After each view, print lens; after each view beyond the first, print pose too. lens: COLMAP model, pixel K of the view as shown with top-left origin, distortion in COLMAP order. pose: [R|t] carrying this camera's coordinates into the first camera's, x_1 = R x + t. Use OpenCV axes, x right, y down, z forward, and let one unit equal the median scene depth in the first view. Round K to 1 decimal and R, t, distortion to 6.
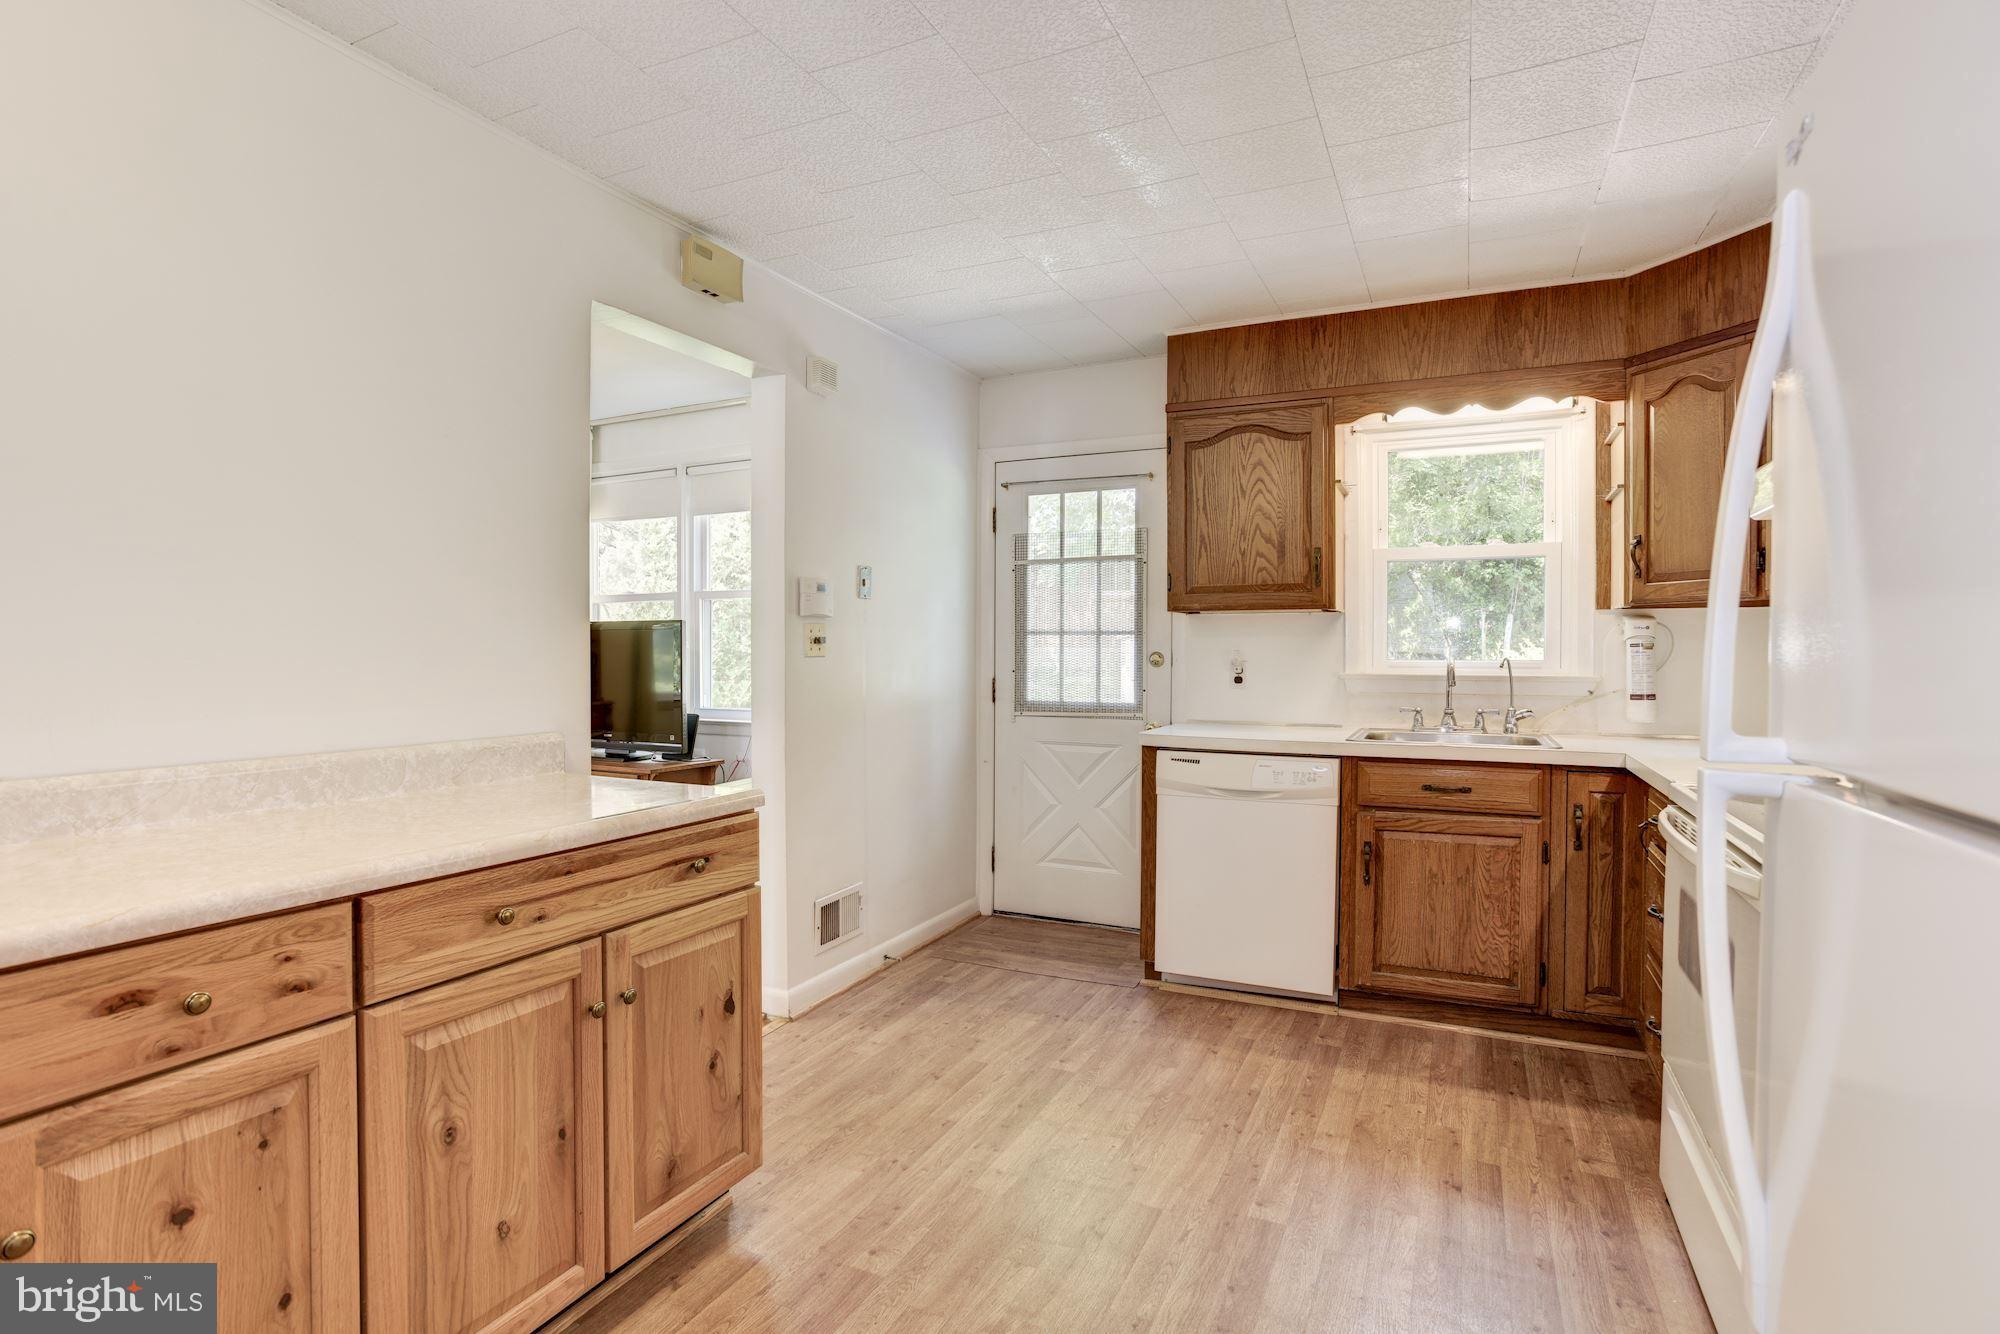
lens RADIAL K [[978.4, 0, 1001.2], [0, 978.4, 663.7], [0, 0, 1]] dist [-0.049088, 0.022681]
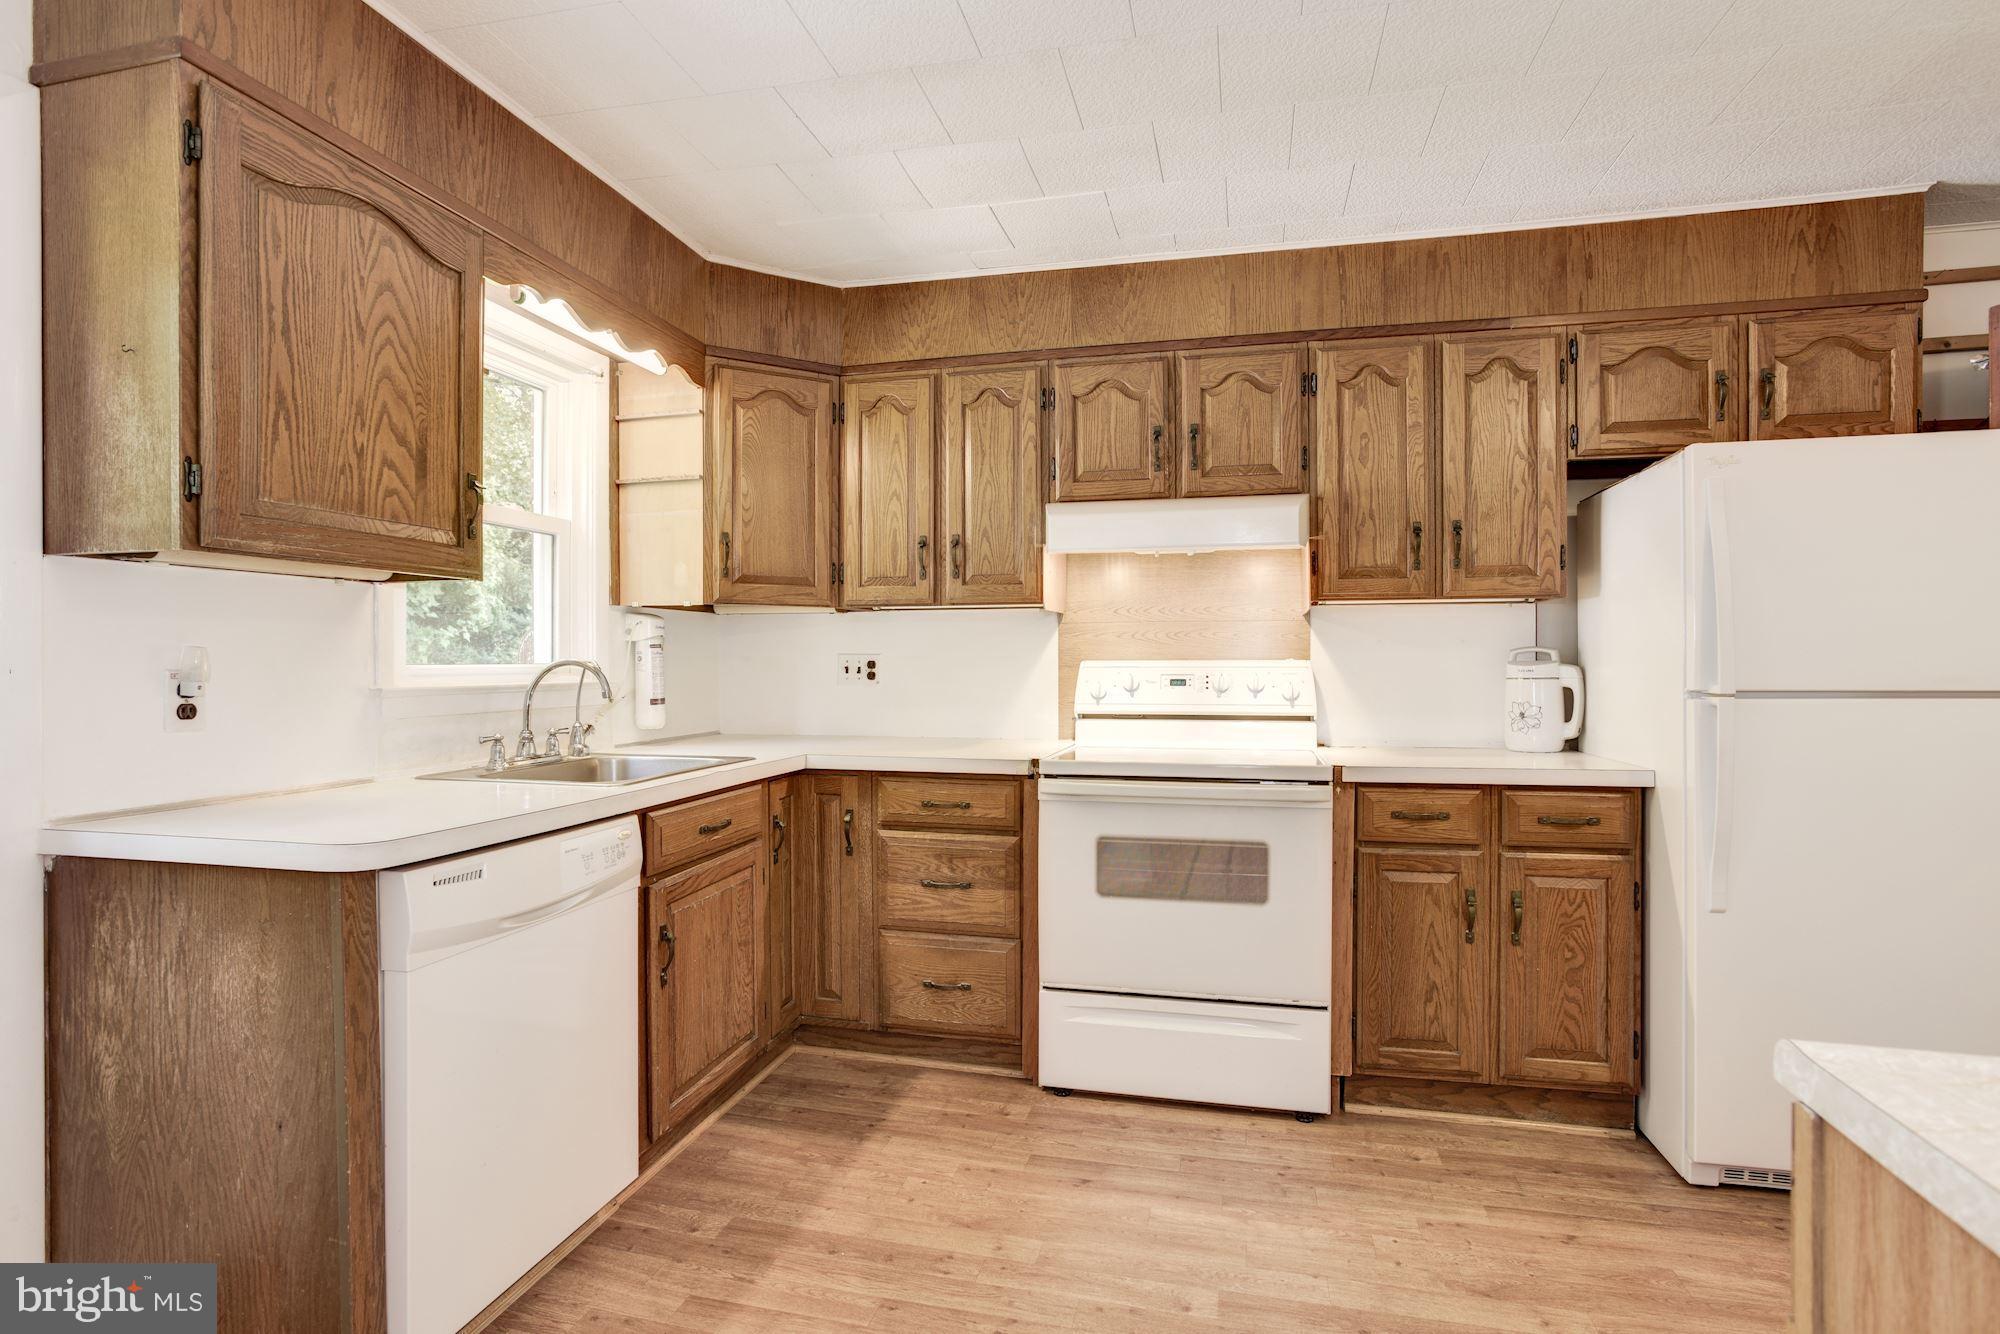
lens RADIAL K [[978.4, 0, 1013.9], [0, 978.4, 665.1], [0, 0, 1]] dist [-0.049088, 0.022681]
pose [[-0.216432, -0.008345, 0.976262, -0.332812], [0.011083, 0.999878, 0.011004, -0.007170], [-0.976235, 0.013202, -0.216313, 0.855731]]
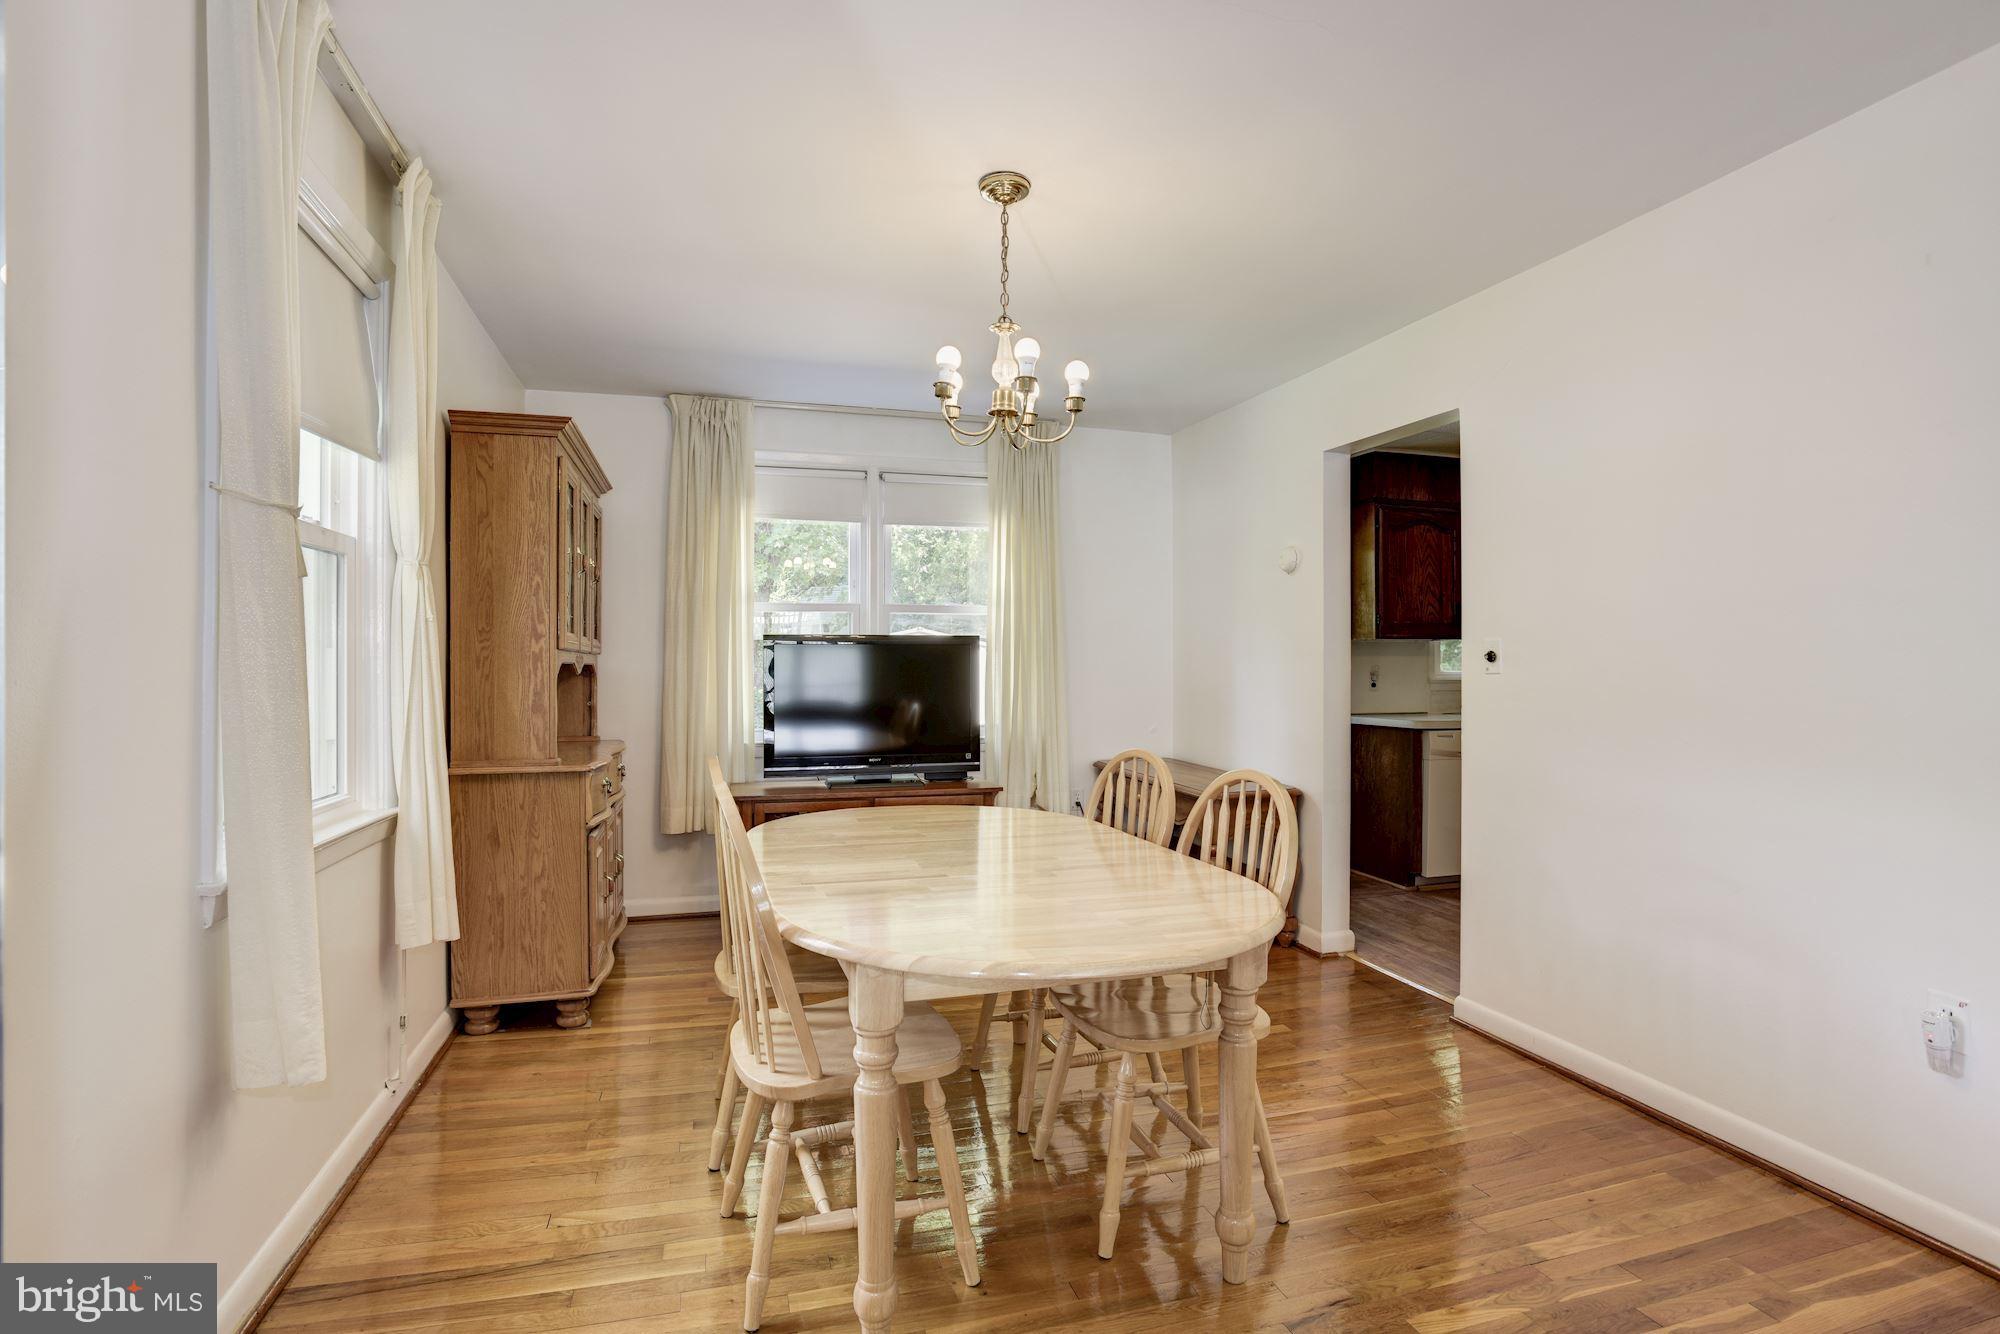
lens RADIAL K [[978.4, 0, 1006.7], [0, 978.4, 667.6], [0, 0, 1]] dist [-0.049088, 0.022681]
pose [[0.731288, -0.002623, 0.682064, -1.402921], [0.009389, 0.999937, -0.006221, -0.007284], [-0.682005, 0.010954, 0.731266, 0.355715]]
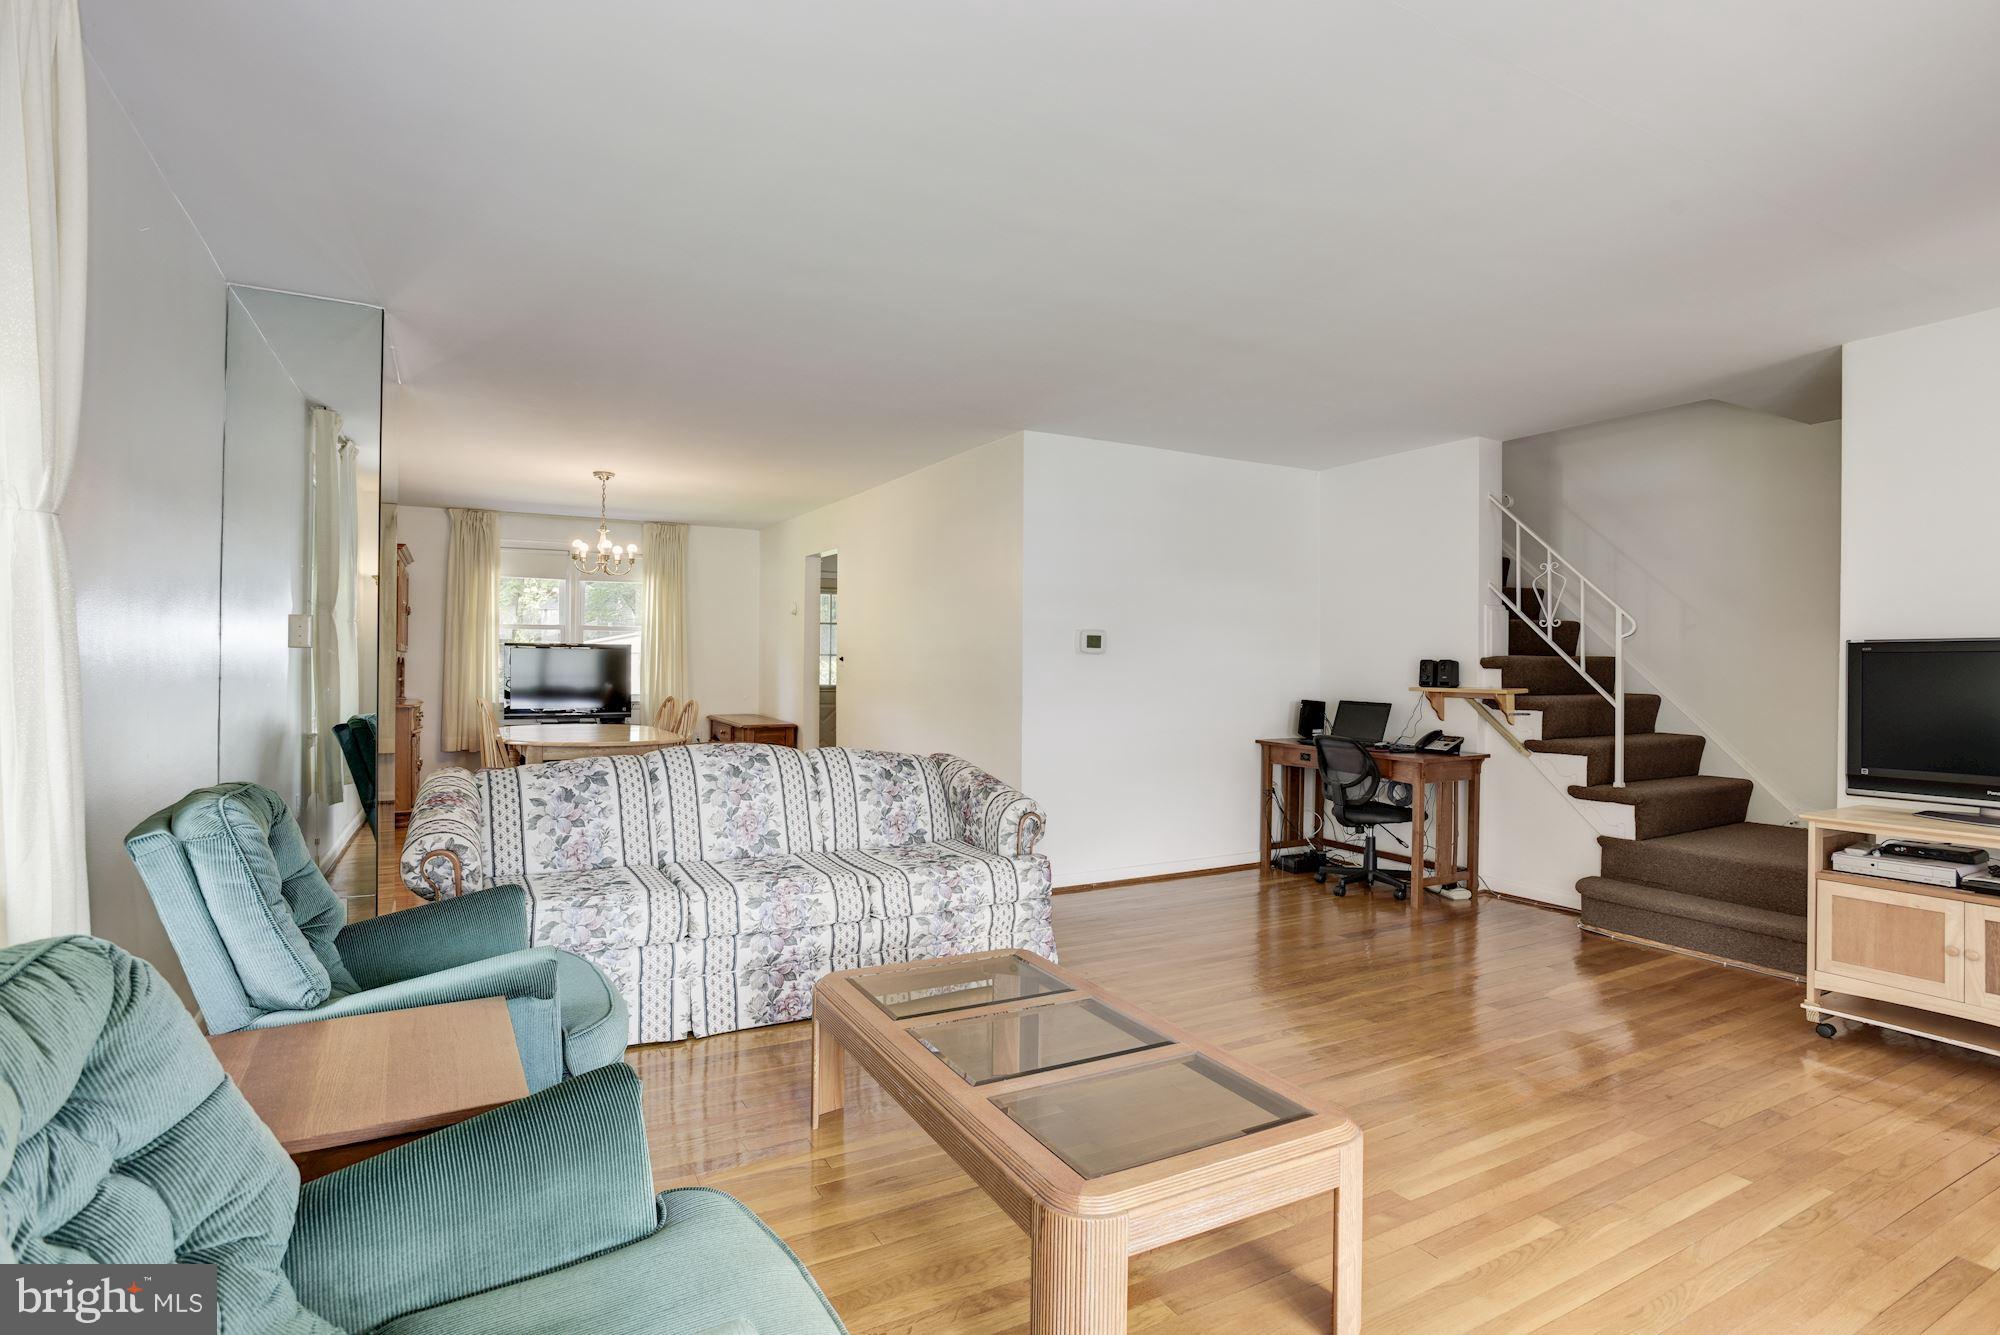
lens RADIAL K [[978.4, 0, 1009.2], [0, 978.4, 678.9], [0, 0, 1]] dist [-0.049088, 0.022681]
pose [[0.555038, 0.002698, 0.831821, -2.047300], [-0.001271, 0.999996, -0.002395, 0.029003], [-0.831824, 0.000272, 0.555039, -0.838676]]
